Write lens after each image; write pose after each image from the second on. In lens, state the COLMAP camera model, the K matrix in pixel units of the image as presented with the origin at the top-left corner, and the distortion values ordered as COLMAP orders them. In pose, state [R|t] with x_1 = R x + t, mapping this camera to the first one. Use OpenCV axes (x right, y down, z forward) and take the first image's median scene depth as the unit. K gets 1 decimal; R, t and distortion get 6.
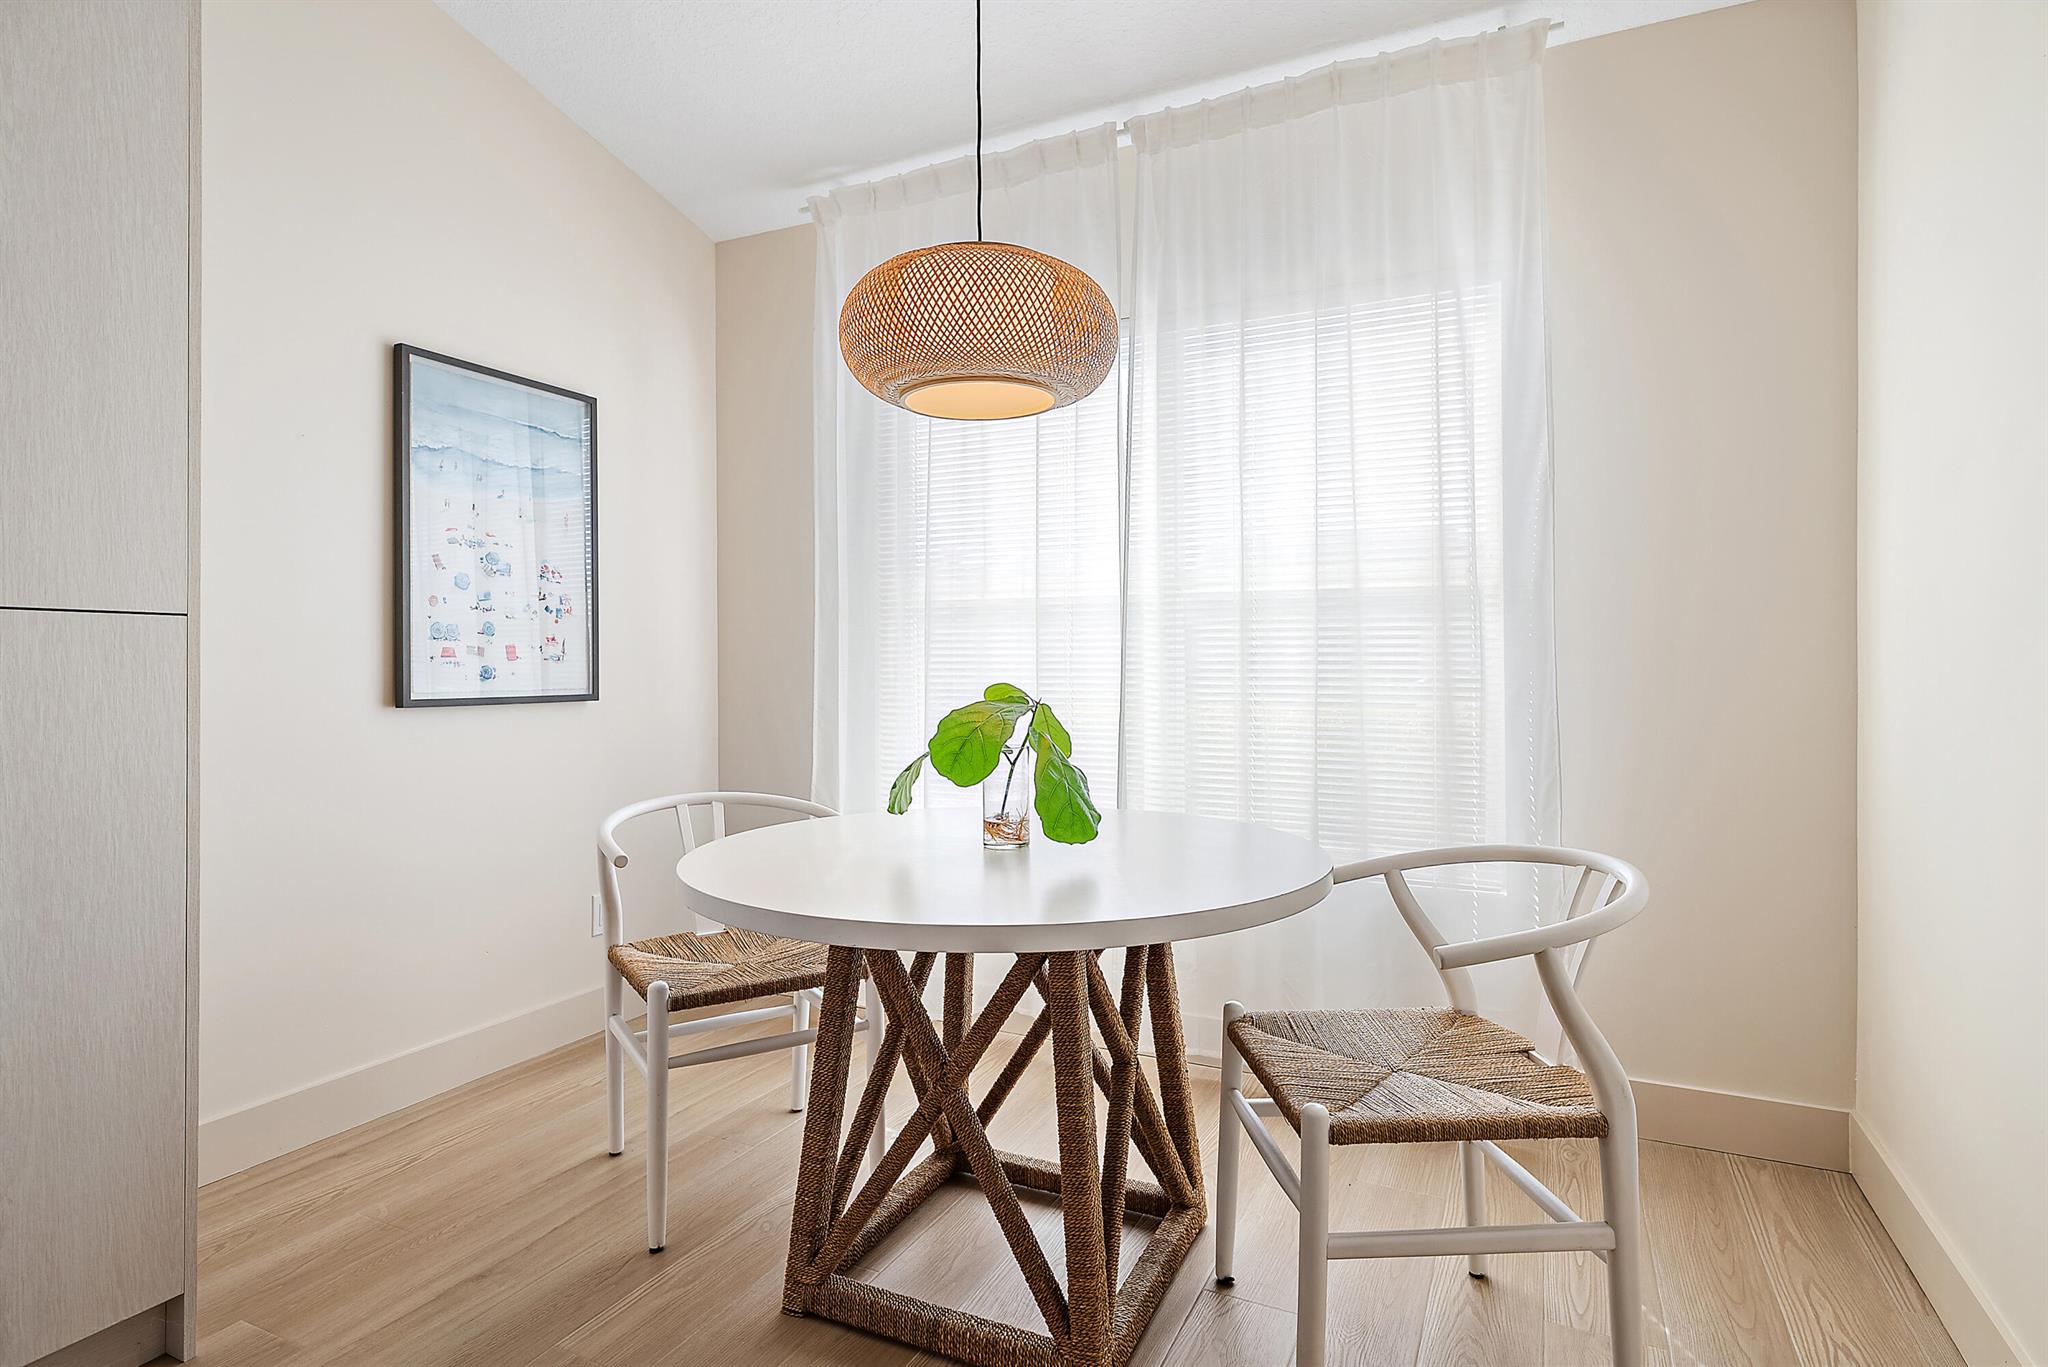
lens RADIAL K [[1080.6, 0, 1024.7], [0, 1080.6, 670.0], [0, 0, 1]] dist [-0.002220, -0.000497]
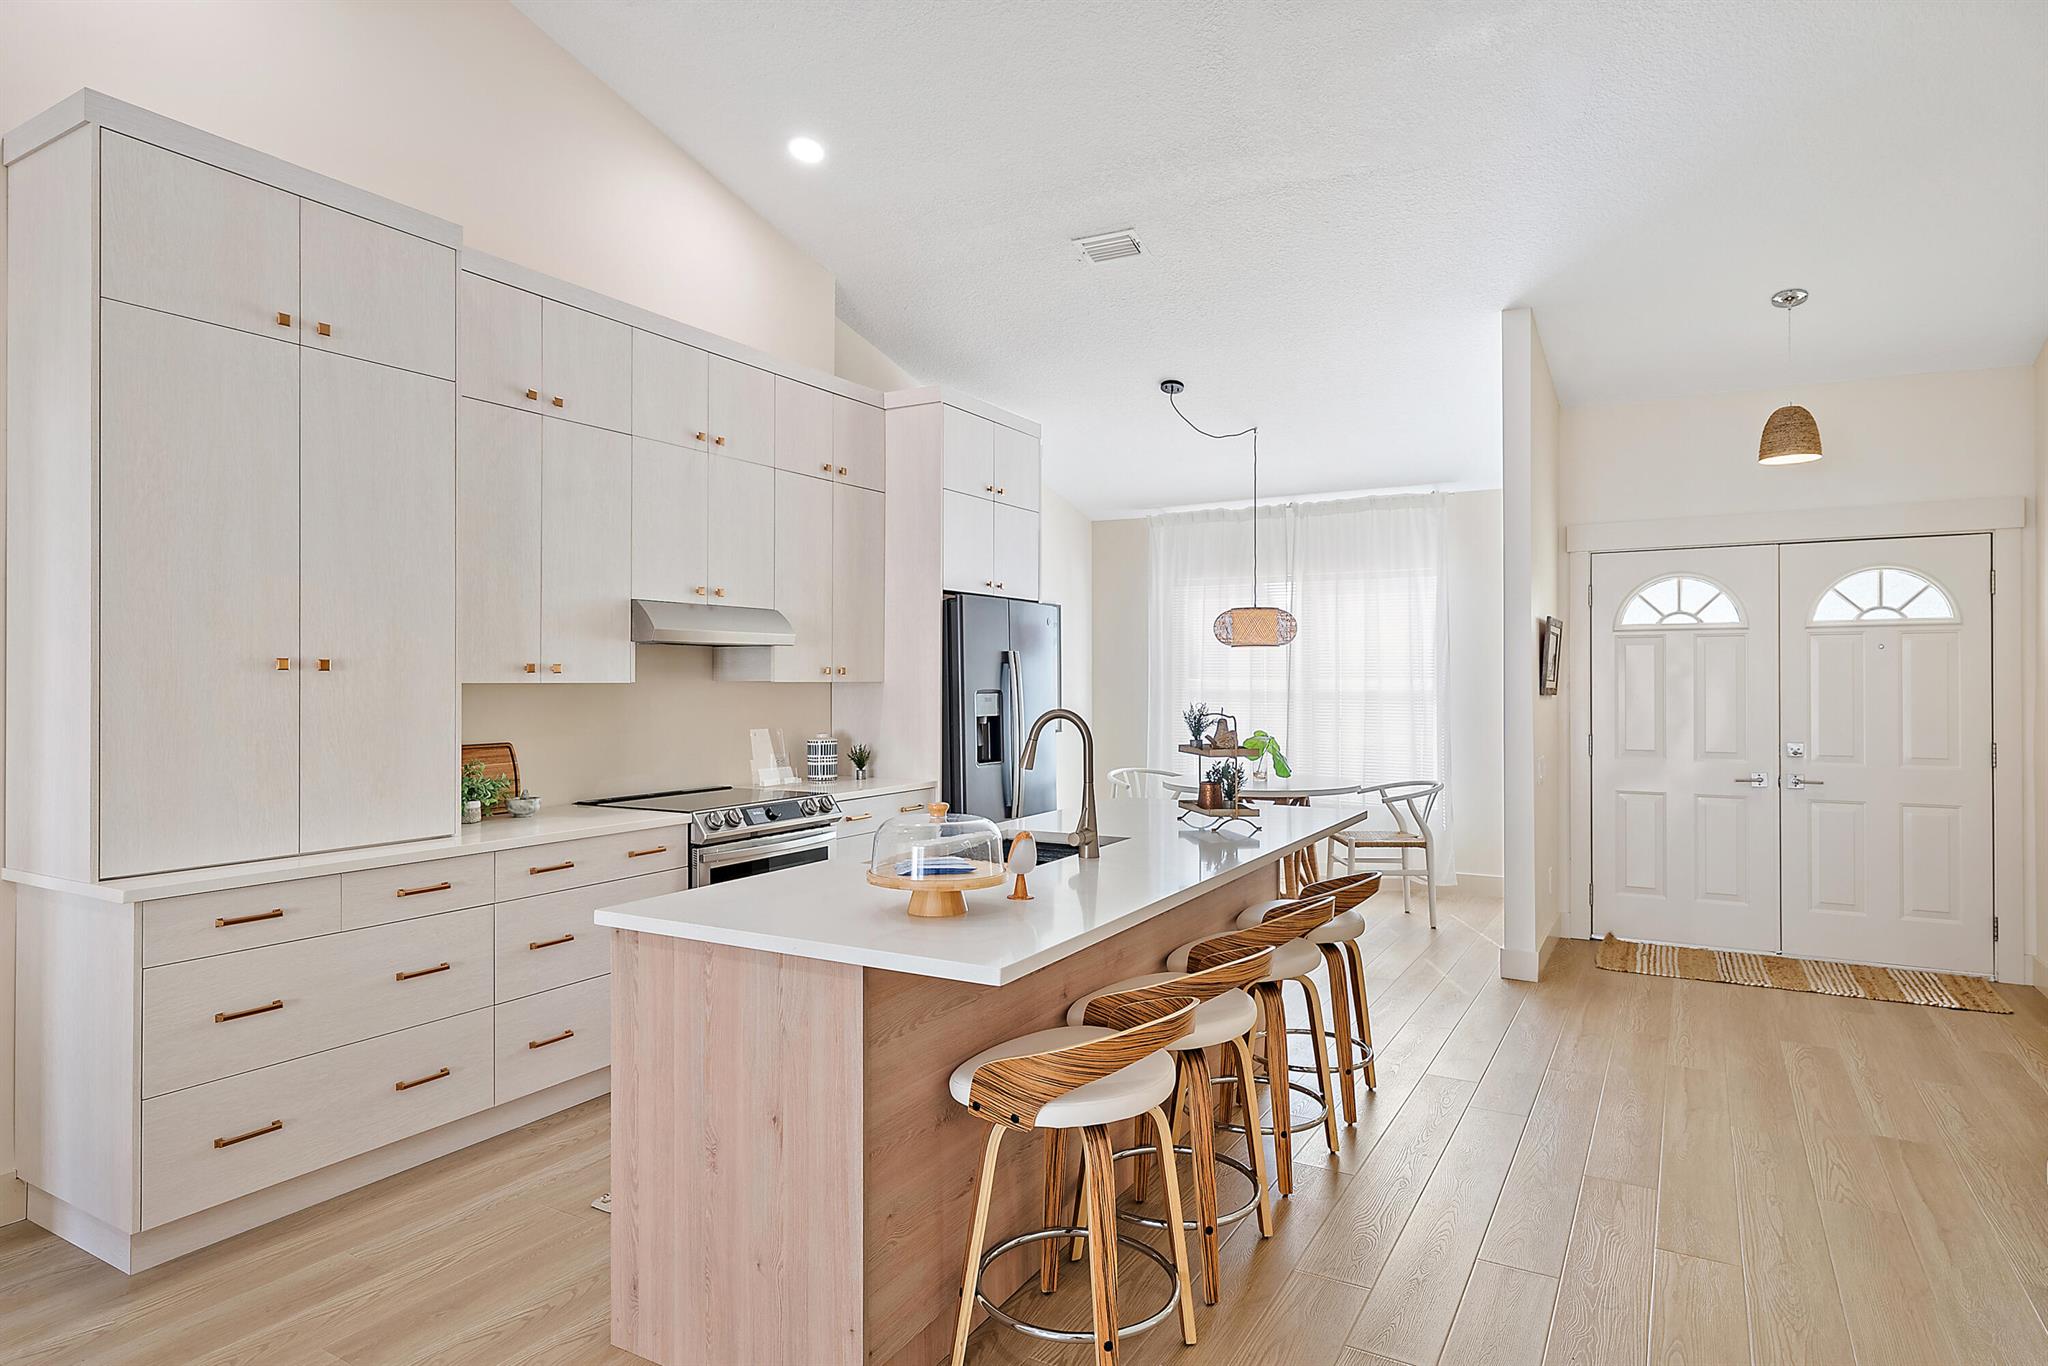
lens RADIAL K [[1145.1, 0, 1029.0], [0, 1145.1, 682.6], [0, 0, 1]] dist [0.001699, 0.000791]
pose [[0.998444, 0.002412, -0.055705, -0.395482], [-0.002287, 0.999995, 0.002321, -0.100944], [0.055710, -0.002190, 0.998445, -1.848293]]
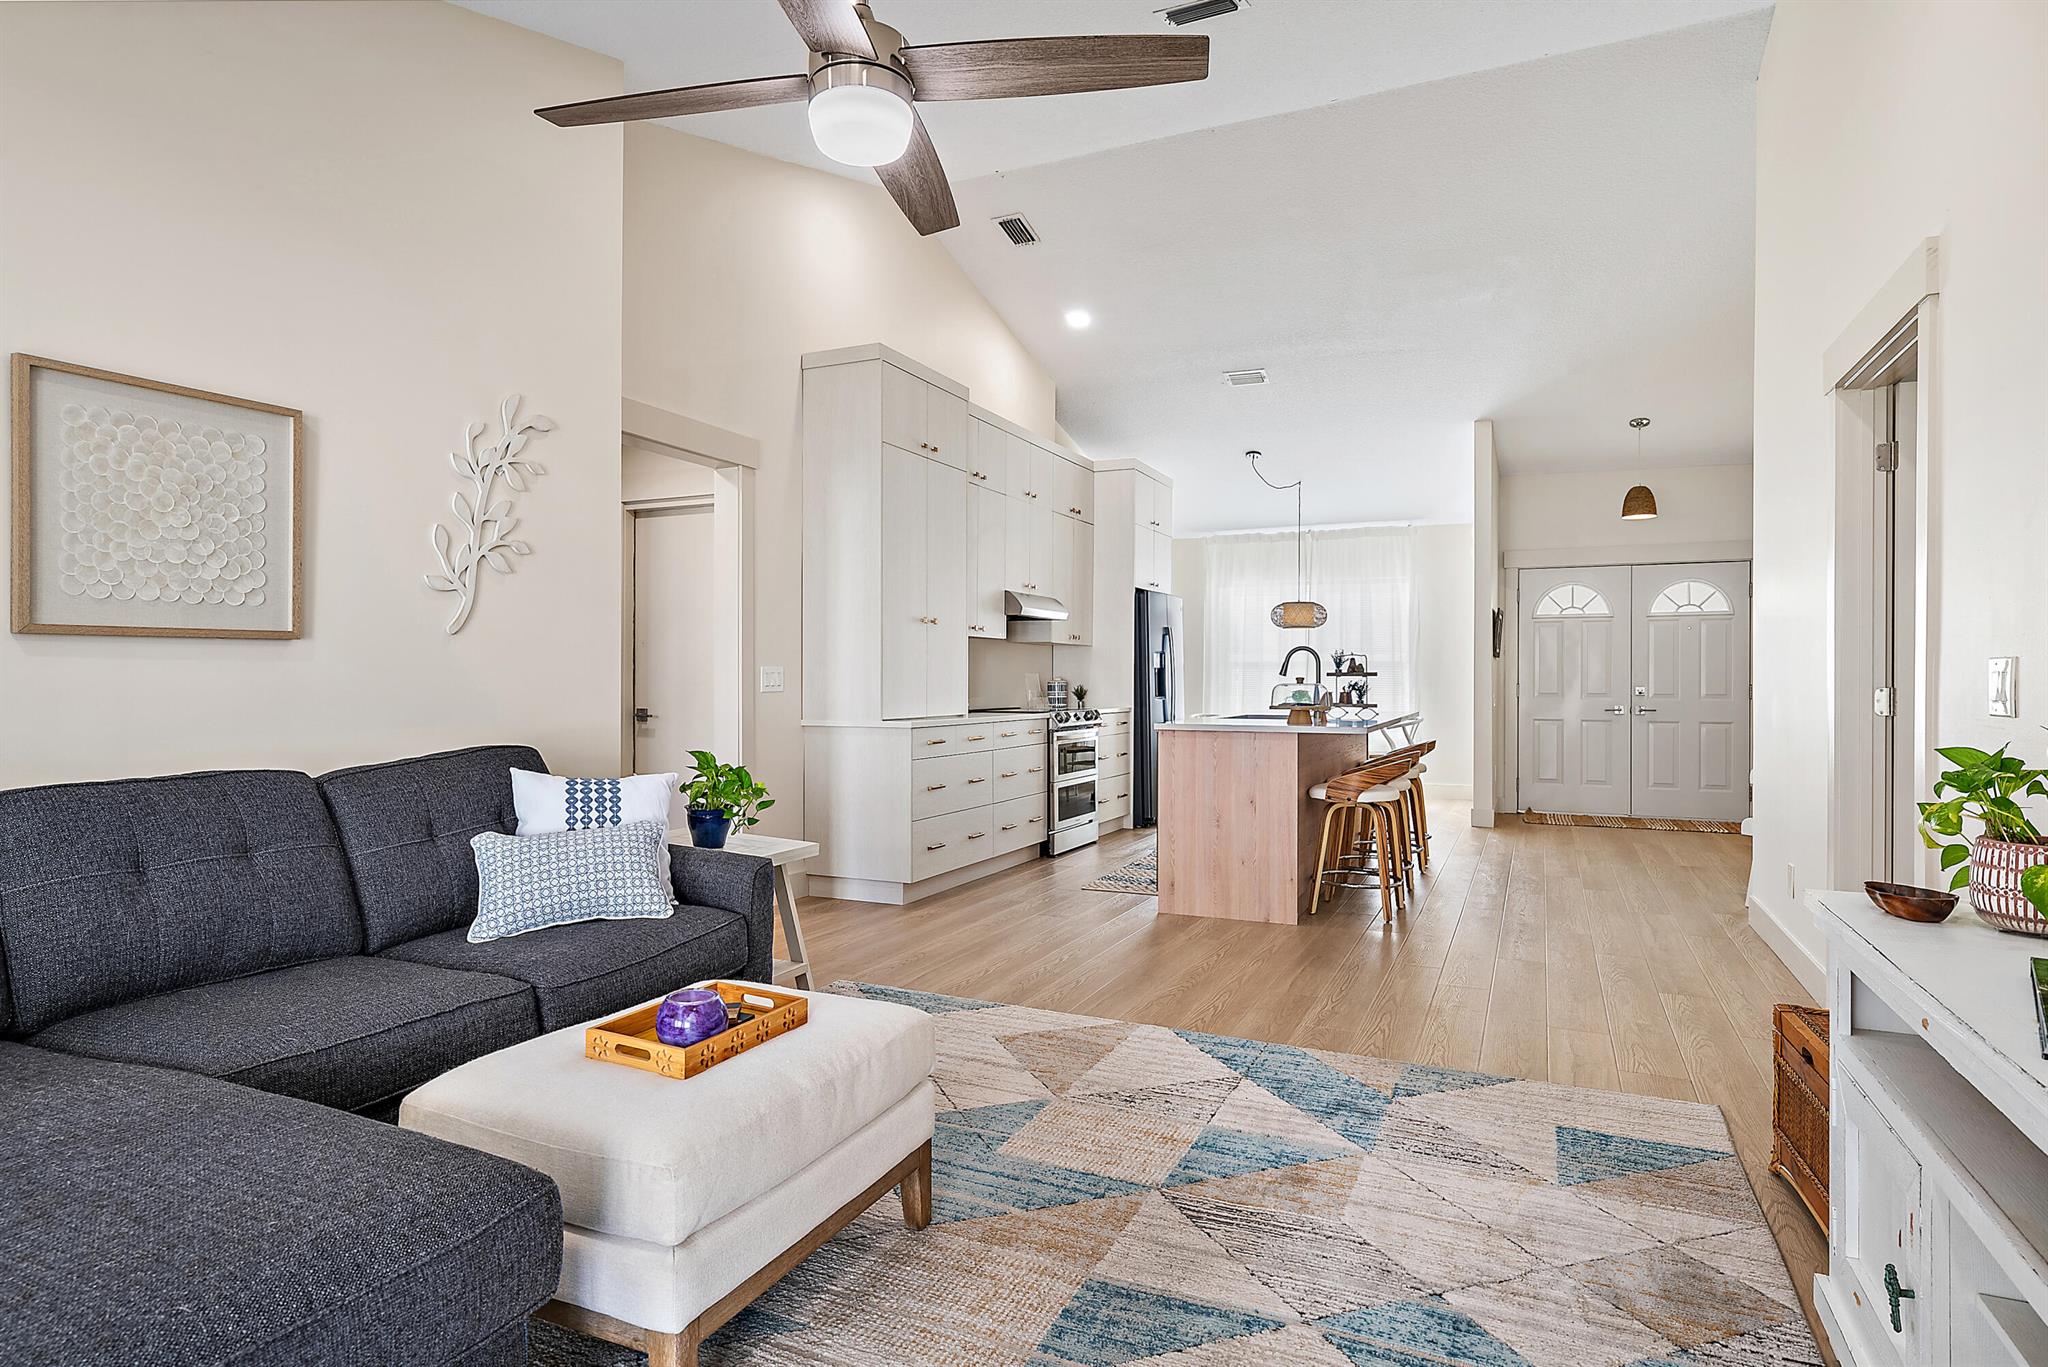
lens RADIAL K [[1145.0, 0, 1022.6], [0, 1145.0, 689.3], [0, 0, 1]] dist [0.006371, -0.000112]
pose [[0.998987, 0.006308, 0.044563, -1.119596], [-0.006637, 0.999952, 0.007242, 0.005608], [-0.044515, -0.007531, 0.998980, -3.036465]]
